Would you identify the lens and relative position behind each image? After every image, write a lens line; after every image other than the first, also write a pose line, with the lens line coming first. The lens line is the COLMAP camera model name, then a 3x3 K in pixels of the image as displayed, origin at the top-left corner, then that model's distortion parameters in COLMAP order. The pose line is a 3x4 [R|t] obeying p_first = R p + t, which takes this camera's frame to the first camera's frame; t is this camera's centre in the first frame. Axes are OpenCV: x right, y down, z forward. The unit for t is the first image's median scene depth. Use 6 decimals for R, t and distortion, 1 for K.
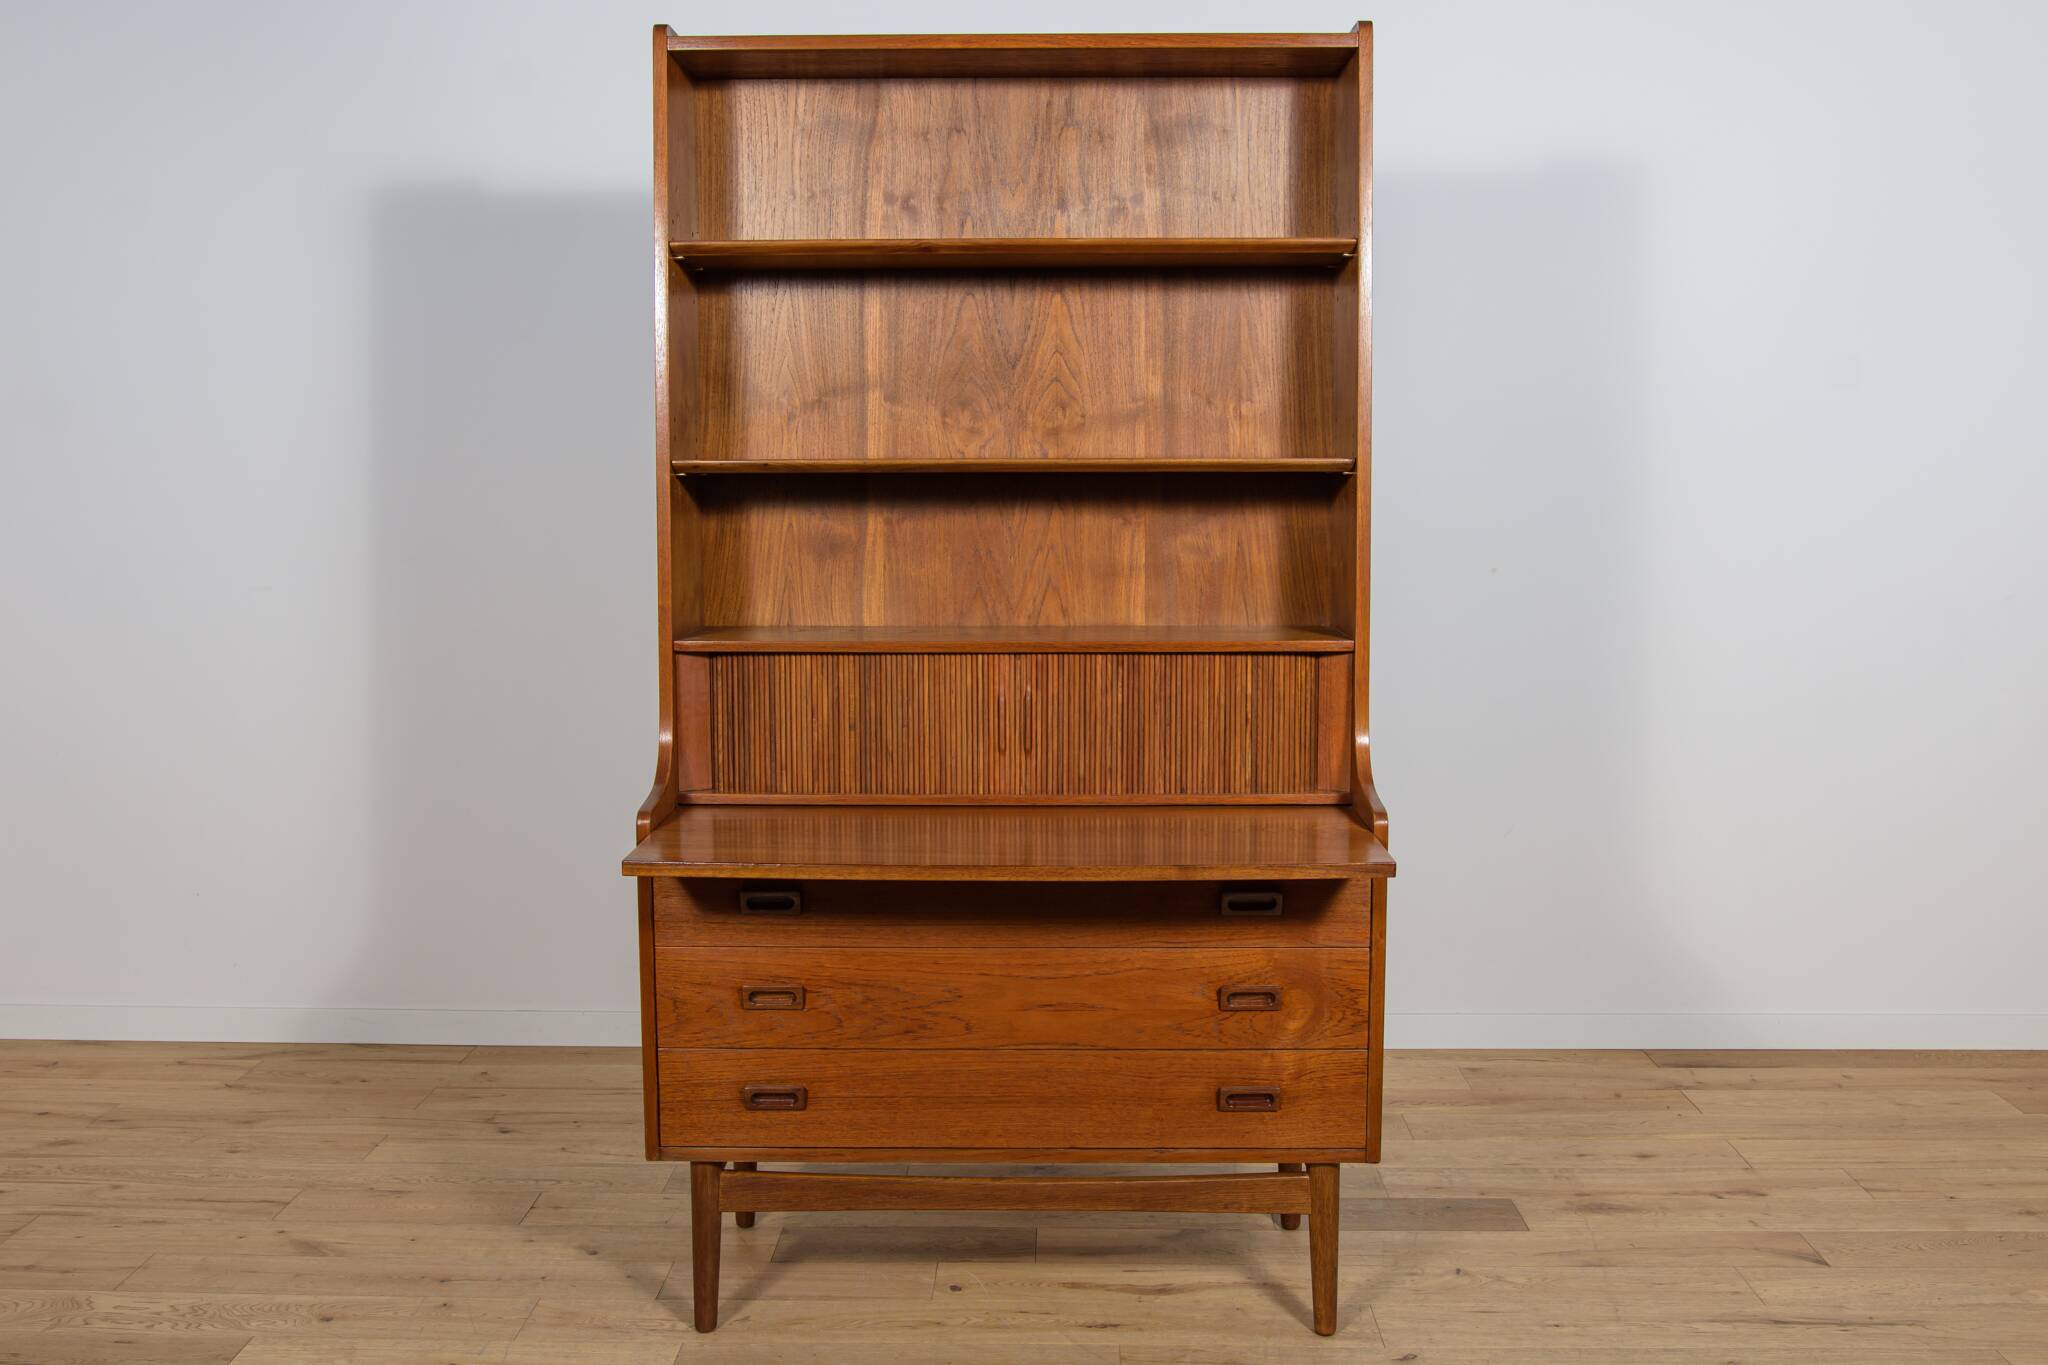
lens RADIAL K [[1673.6, 0, 1036.9], [0, 1673.6, 700.5], [0, 0, 1]] dist [-0.072627, 0.042988]
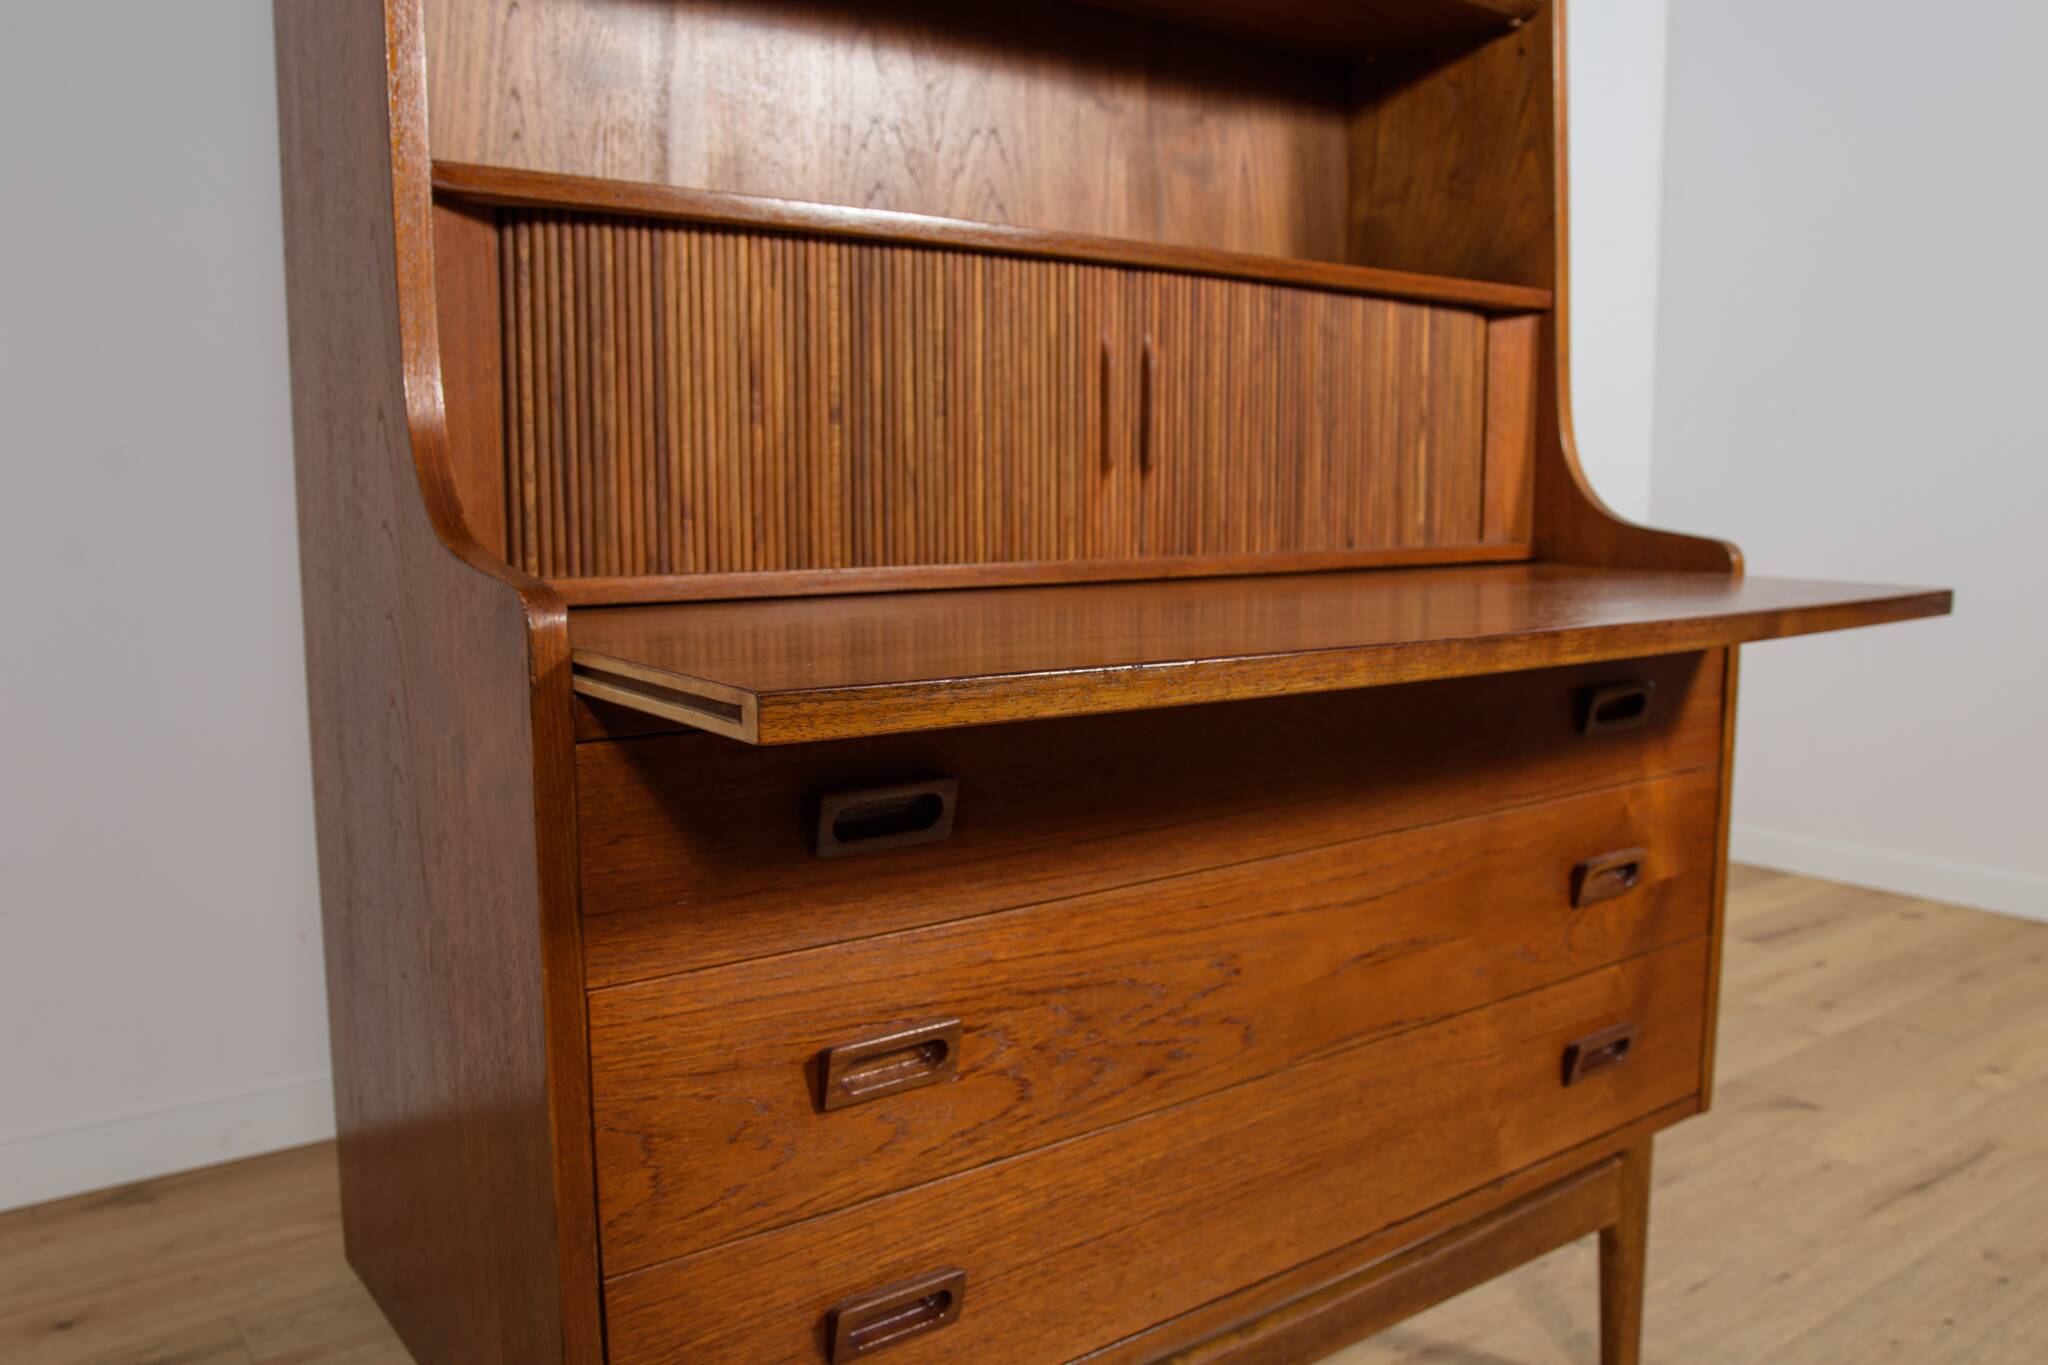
lens RADIAL K [[1575.1, 0, 1016.6], [0, 1575.1, 701.1], [0, 0, 1]] dist [-0.073027, 0.045162]
pose [[0.802439, -0.082459, 0.591010, -0.340235], [0.072897, 0.996534, 0.040064, 0.082076], [-0.592265, 0.010934, 0.805669, 0.687448]]
